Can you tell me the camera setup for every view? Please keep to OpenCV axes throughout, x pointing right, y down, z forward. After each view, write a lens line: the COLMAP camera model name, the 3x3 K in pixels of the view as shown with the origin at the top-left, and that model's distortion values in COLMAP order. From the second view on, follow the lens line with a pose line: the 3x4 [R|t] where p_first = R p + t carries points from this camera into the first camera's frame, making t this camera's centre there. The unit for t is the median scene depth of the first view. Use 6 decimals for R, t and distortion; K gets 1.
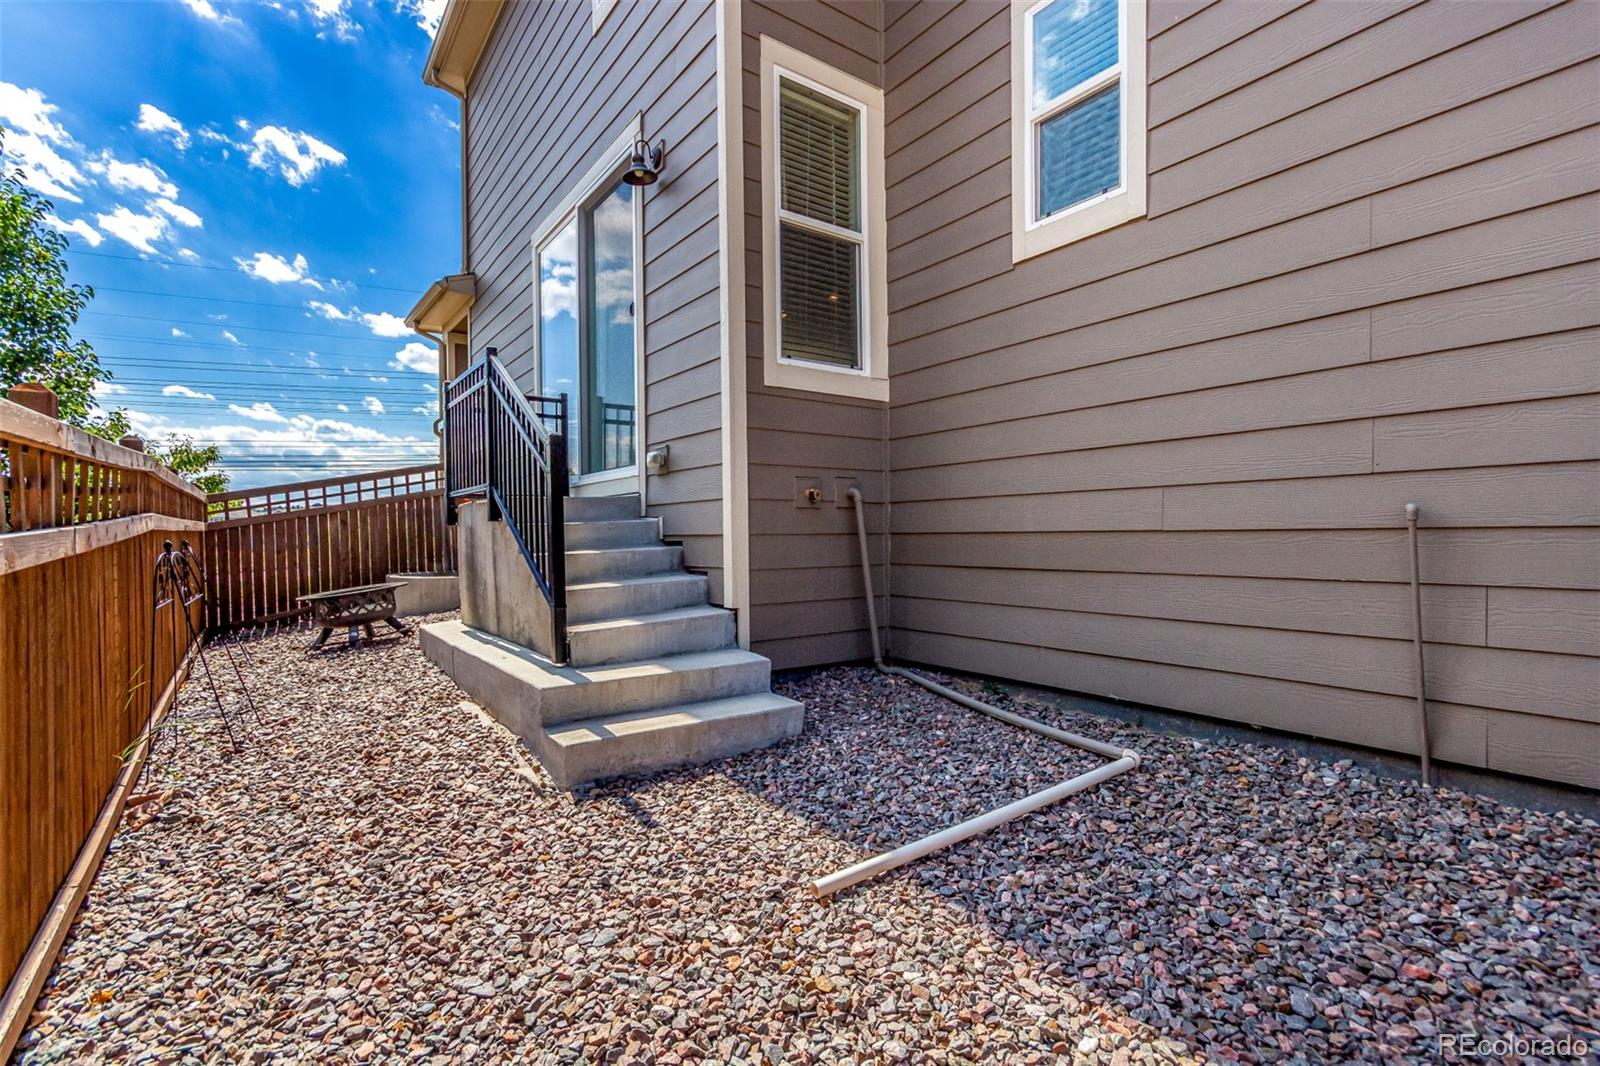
lens RADIAL K [[747.8, 0, 793.6], [0, 747.8, 538.4], [0, 0, 1]] dist [0.000425, 0.000152]
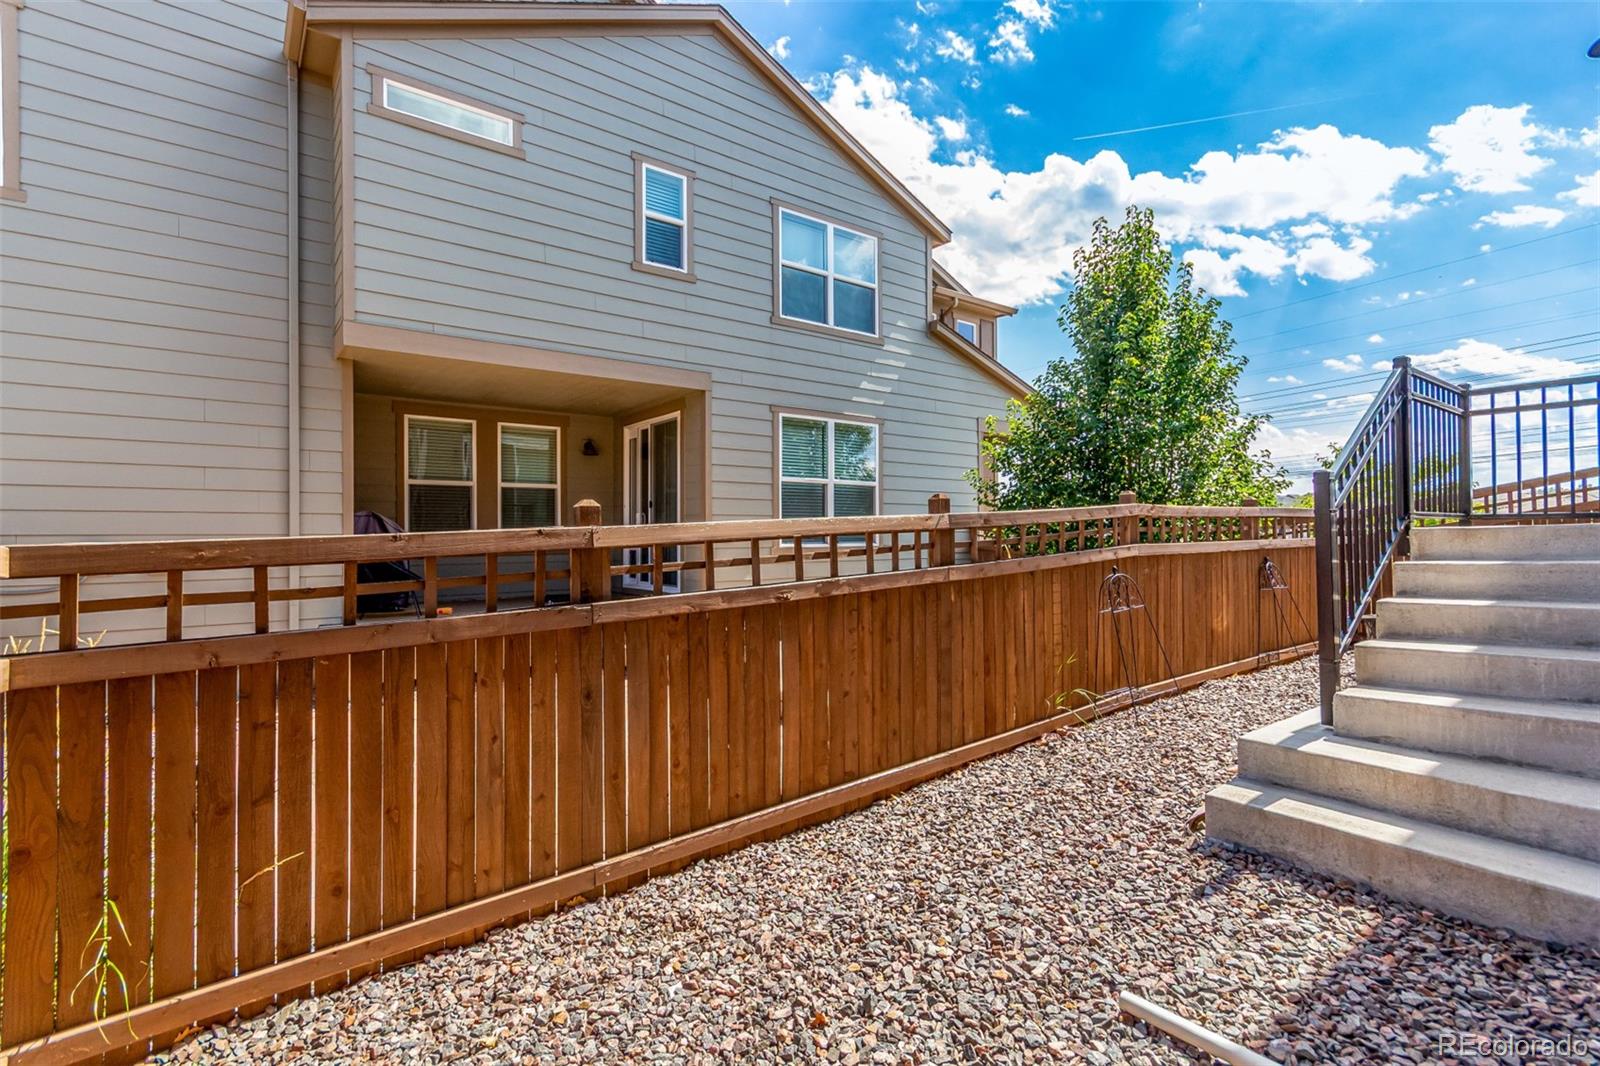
lens RADIAL K [[747.8, 0, 793.6], [0, 747.8, 538.4], [0, 0, 1]] dist [0.000425, 0.000152]
pose [[0.029734, 0.020823, -0.999341, 0.679784], [-0.008041, 0.999756, 0.020592, -0.083805], [0.999525, 0.007424, 0.029894, 0.411123]]
